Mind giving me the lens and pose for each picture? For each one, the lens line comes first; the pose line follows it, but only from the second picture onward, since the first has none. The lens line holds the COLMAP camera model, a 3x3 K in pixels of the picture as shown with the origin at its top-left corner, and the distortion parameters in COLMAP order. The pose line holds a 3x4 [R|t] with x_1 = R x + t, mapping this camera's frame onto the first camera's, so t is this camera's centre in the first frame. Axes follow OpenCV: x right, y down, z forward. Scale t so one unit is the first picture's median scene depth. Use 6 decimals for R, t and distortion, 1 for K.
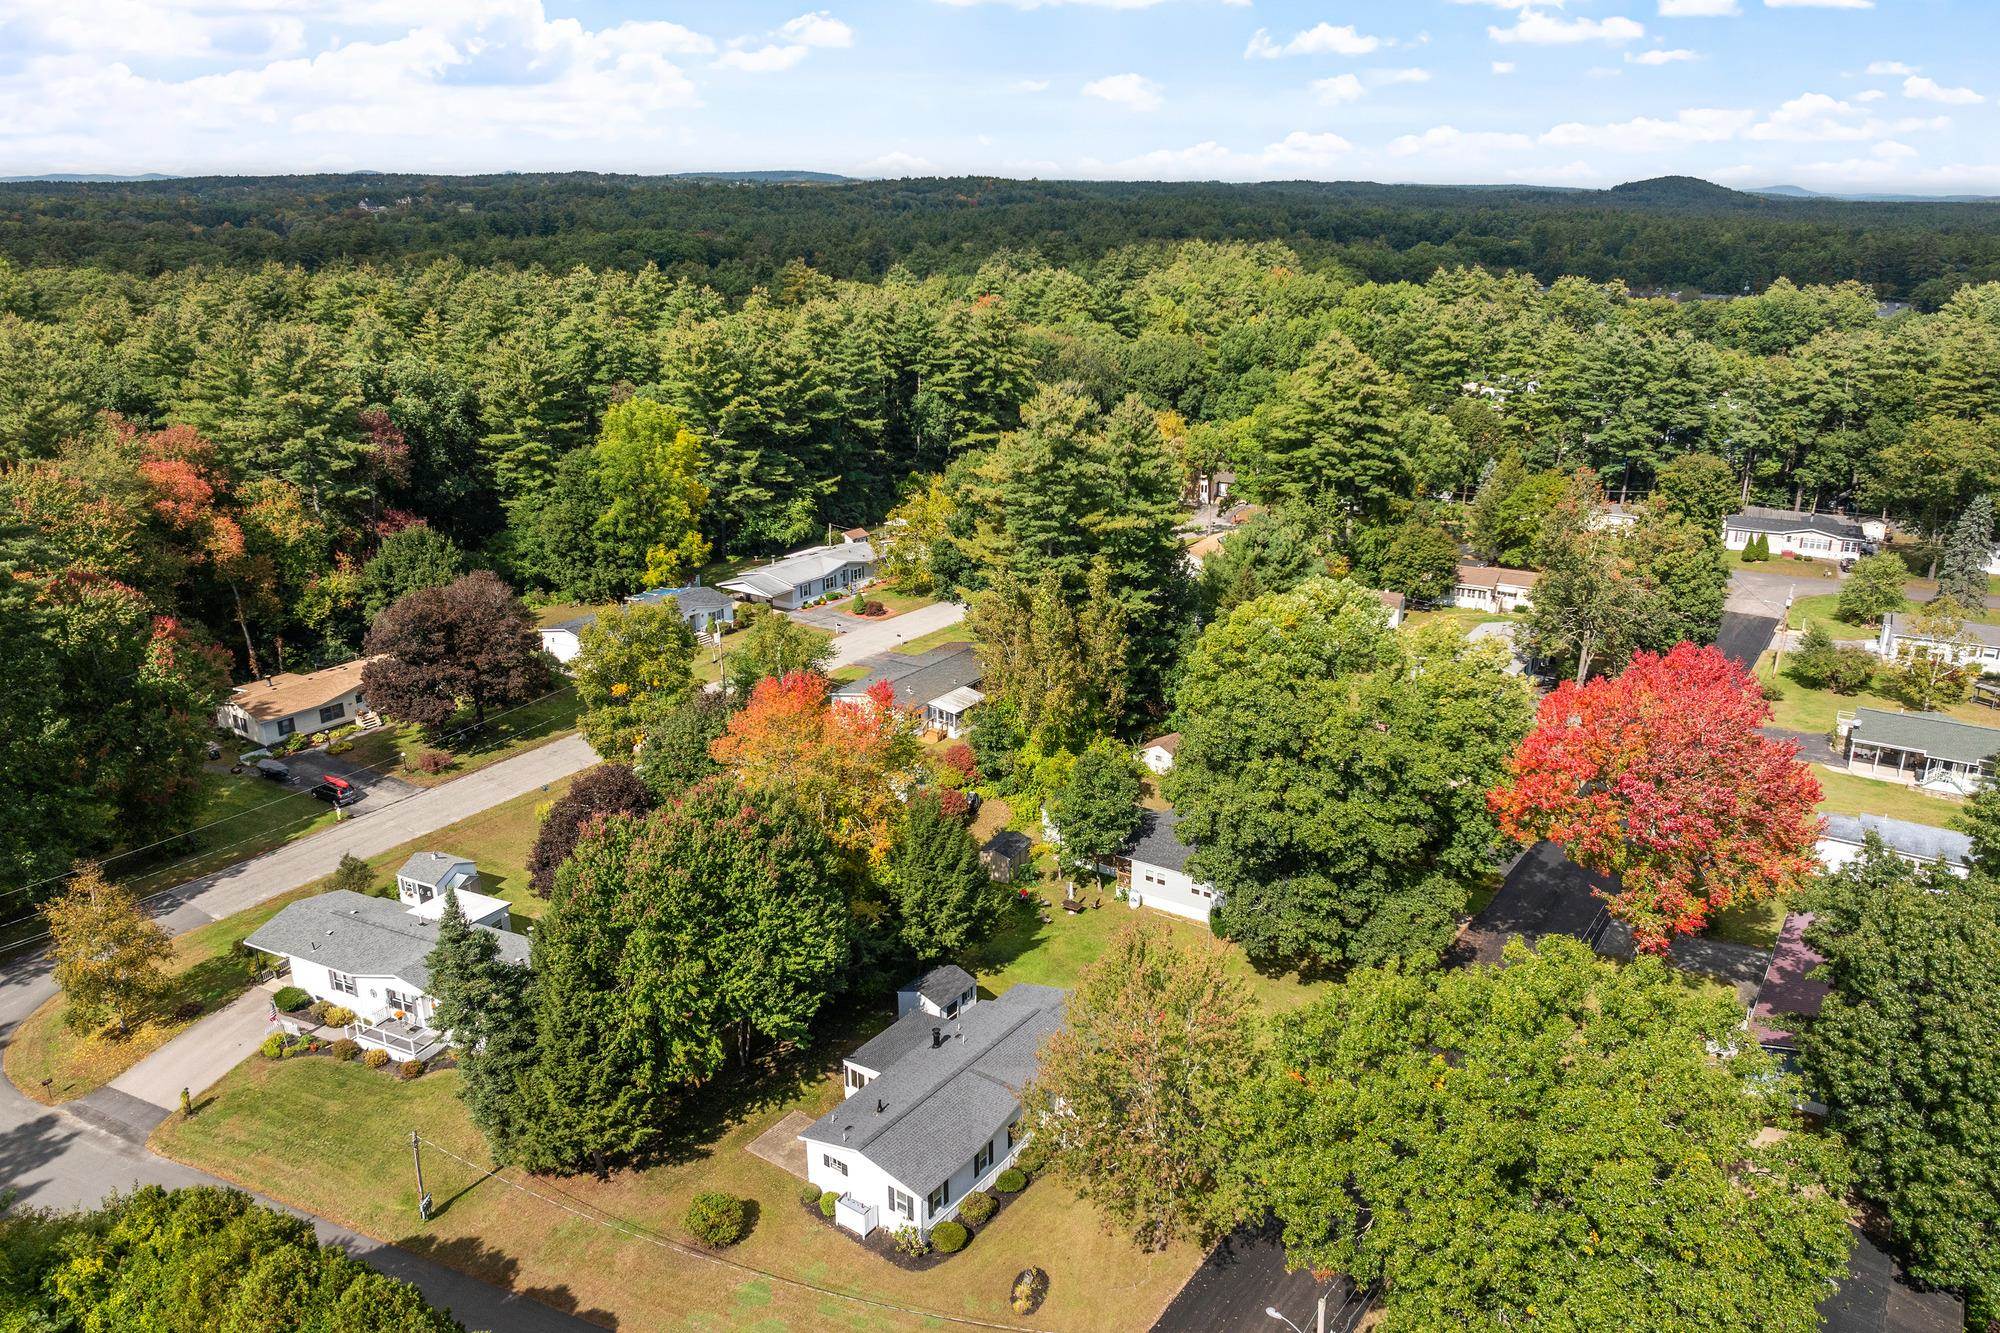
lens RADIAL K [[1383.6, 0, 993.9], [0, 1383.6, 660.8], [0, 0, 1]] dist [-0.032592, -0.007445]
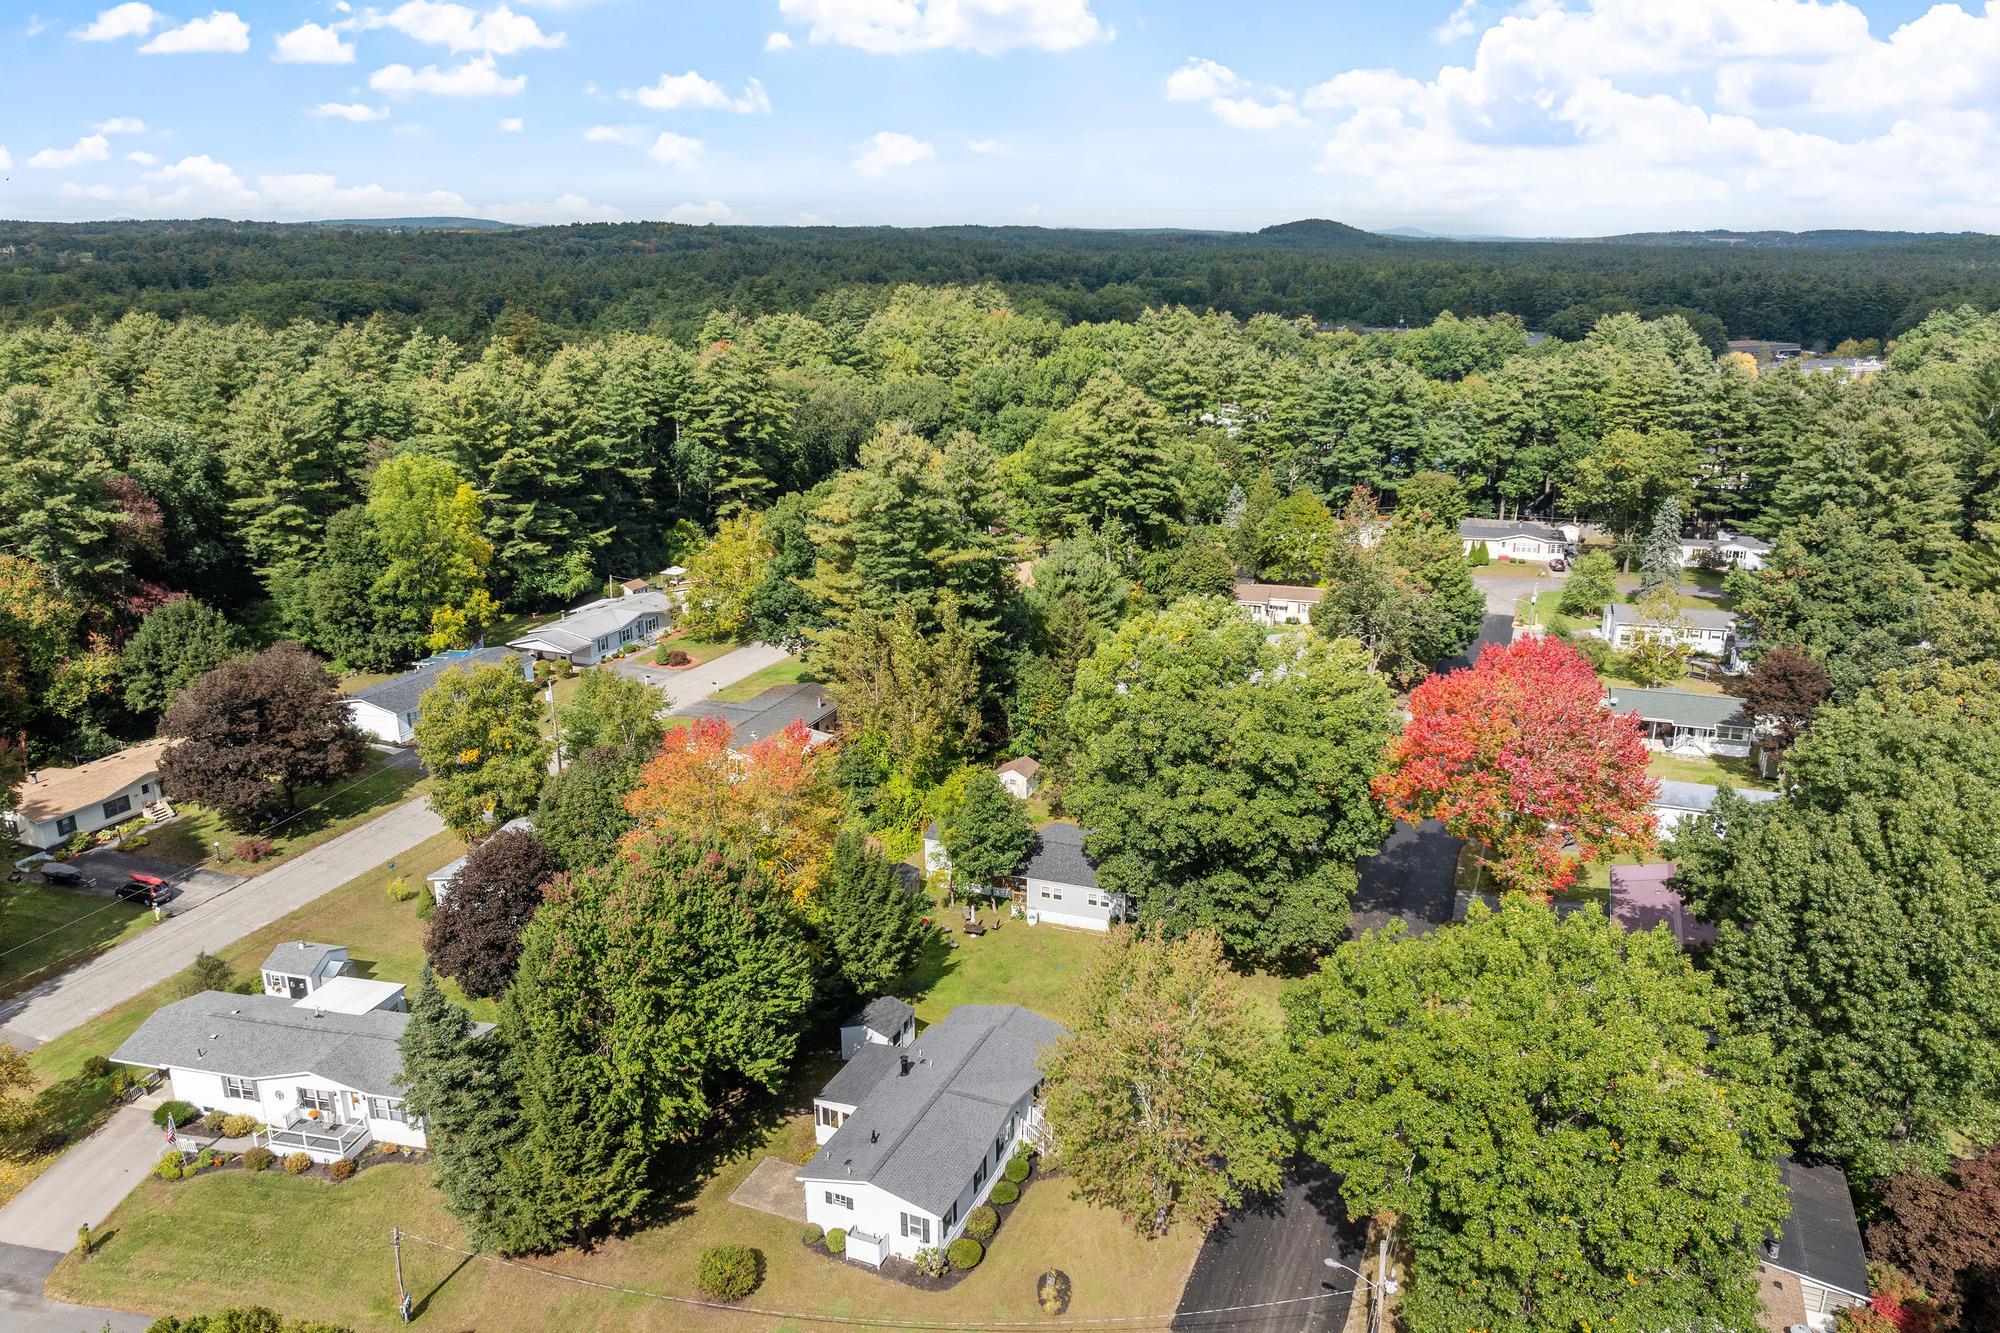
lens RADIAL K [[1387.5, 0, 993.3], [0, 1387.5, 661.5], [0, 0, 1]] dist [-0.039131, -0.004370]
pose [[0.975449, -0.063667, 0.210821, -0.132395], [0.069943, 0.997298, -0.022443, 0.003636], [-0.208822, 0.036638, 0.977267, -0.012444]]
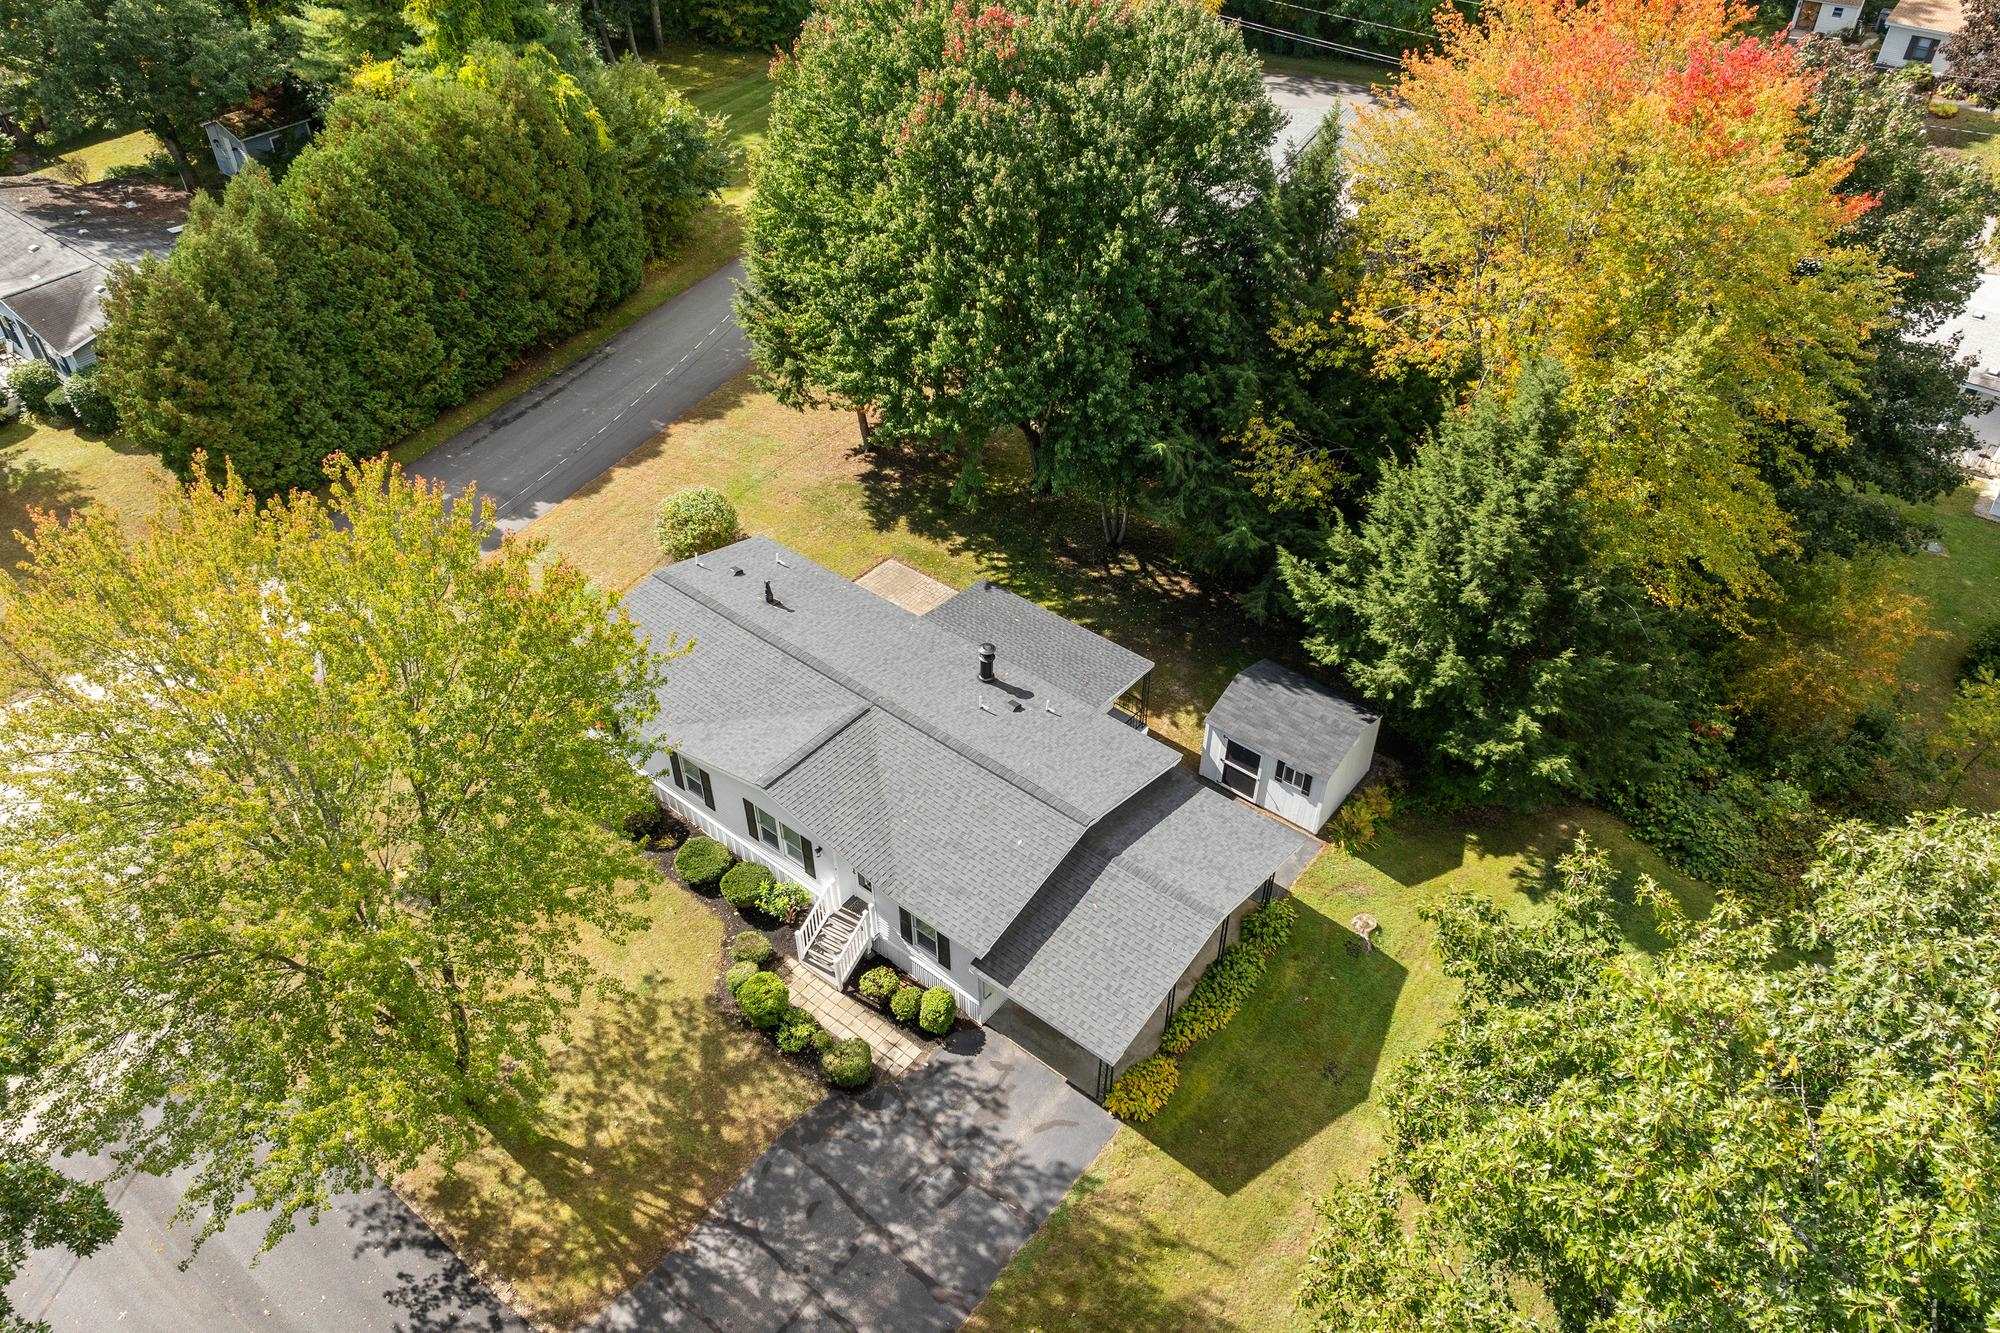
lens RADIAL K [[1374.5, 0, 1033.2], [0, 1374.5, 666.4], [0, 0, 1]] dist [-0.006309, -0.072707]
pose [[-0.038579, 0.653997, -0.755513, 0.247138], [-0.313009, 0.710115, 0.630683, -0.027617], [0.948966, 0.260814, 0.177312, 0.711203]]
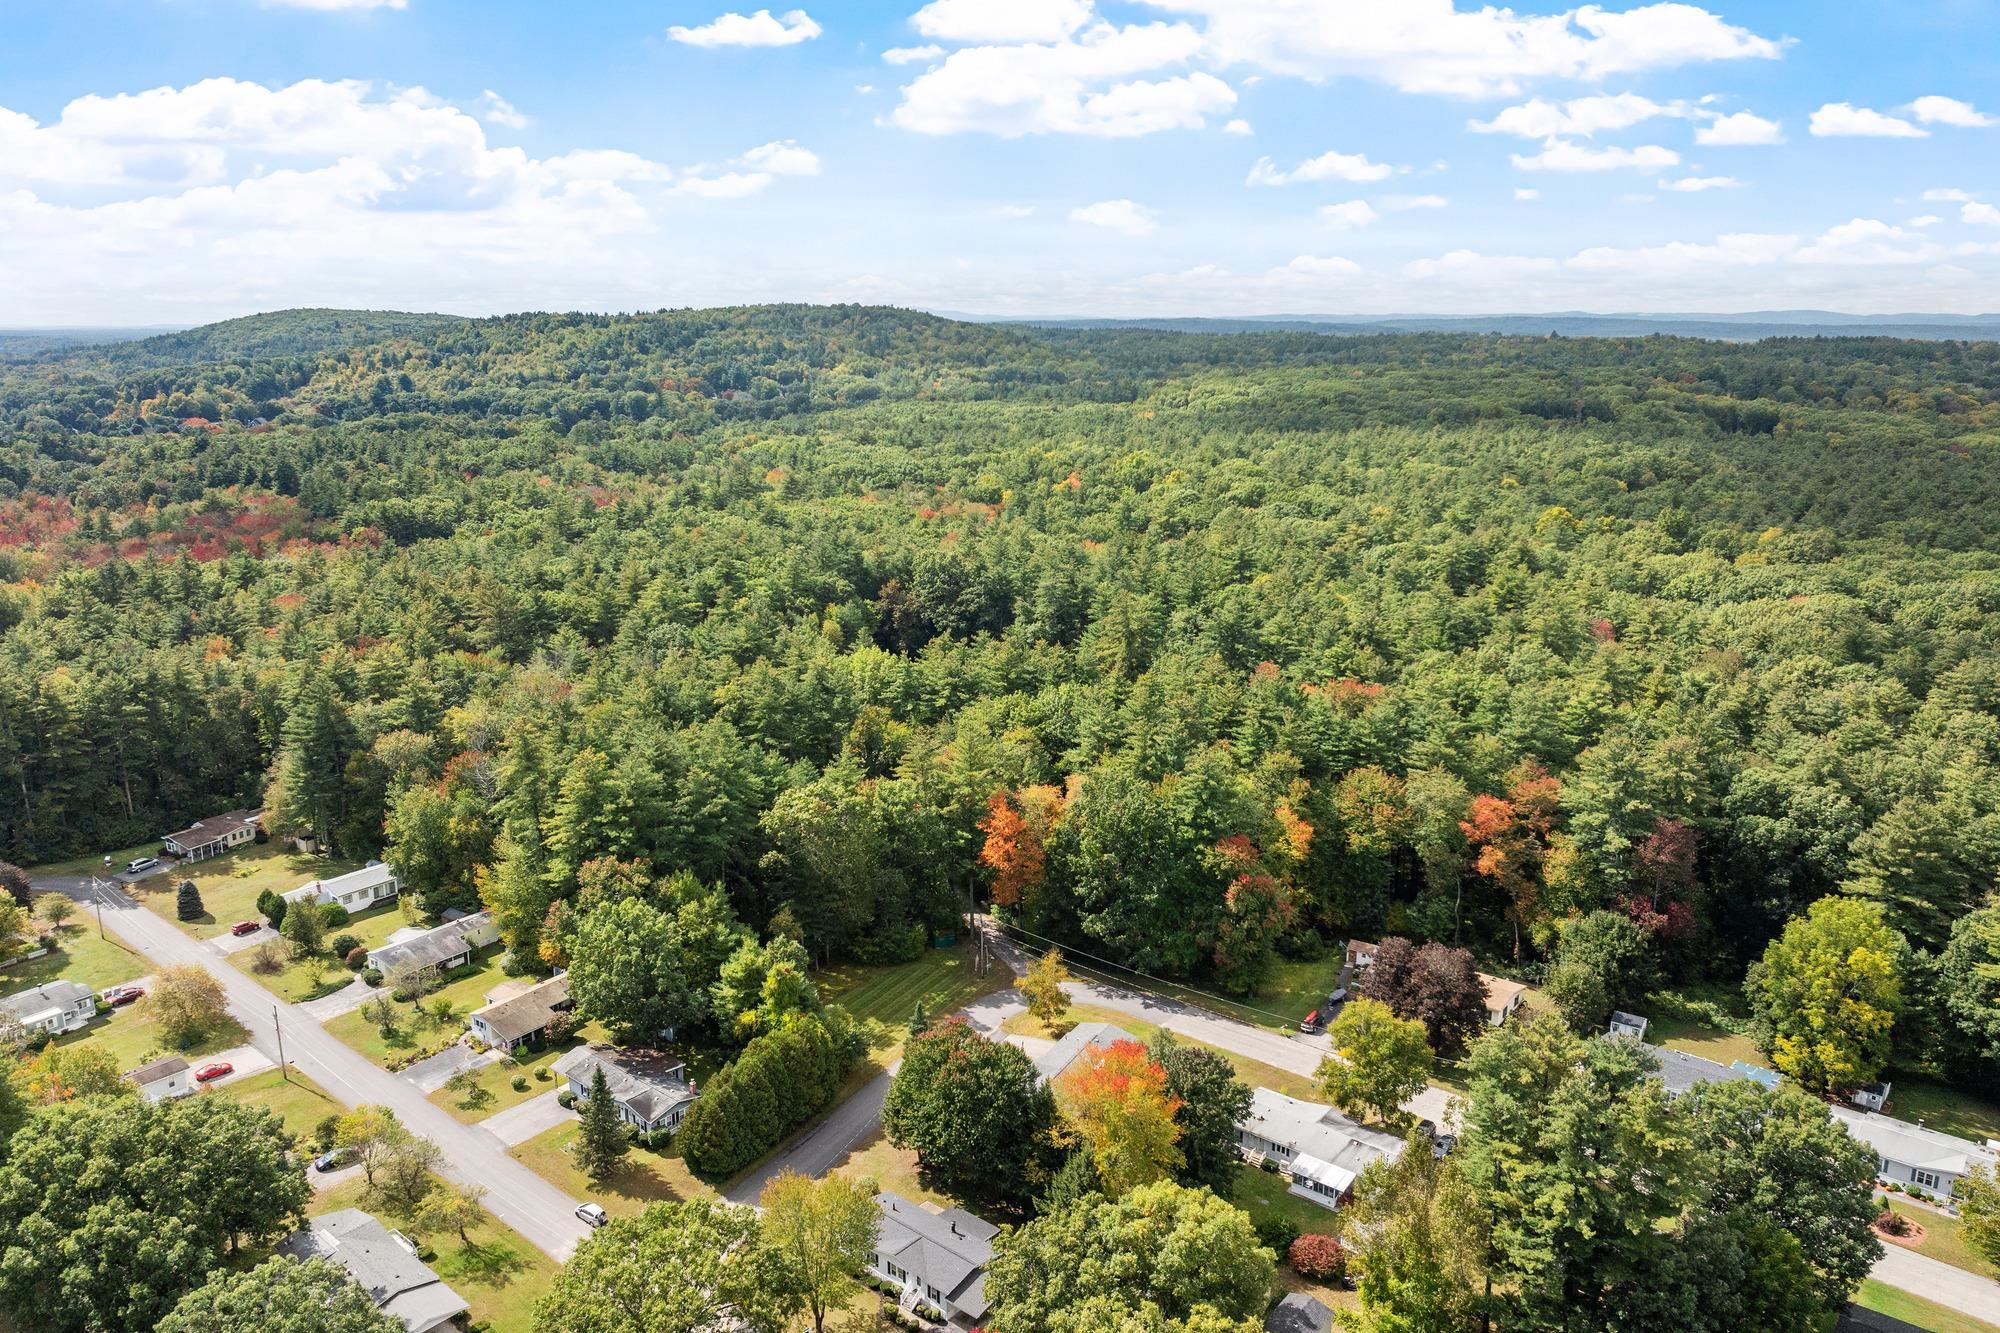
lens RADIAL K [[1374.5, 0, 1033.2], [0, 1374.5, 666.4], [0, 0, 1]] dist [-0.006309, -0.072707]
pose [[-0.058828, 0.223391, -0.972952, 1.166463], [-0.317363, 0.919890, 0.230396, -0.644779], [0.946478, 0.322333, 0.016781, 0.636938]]
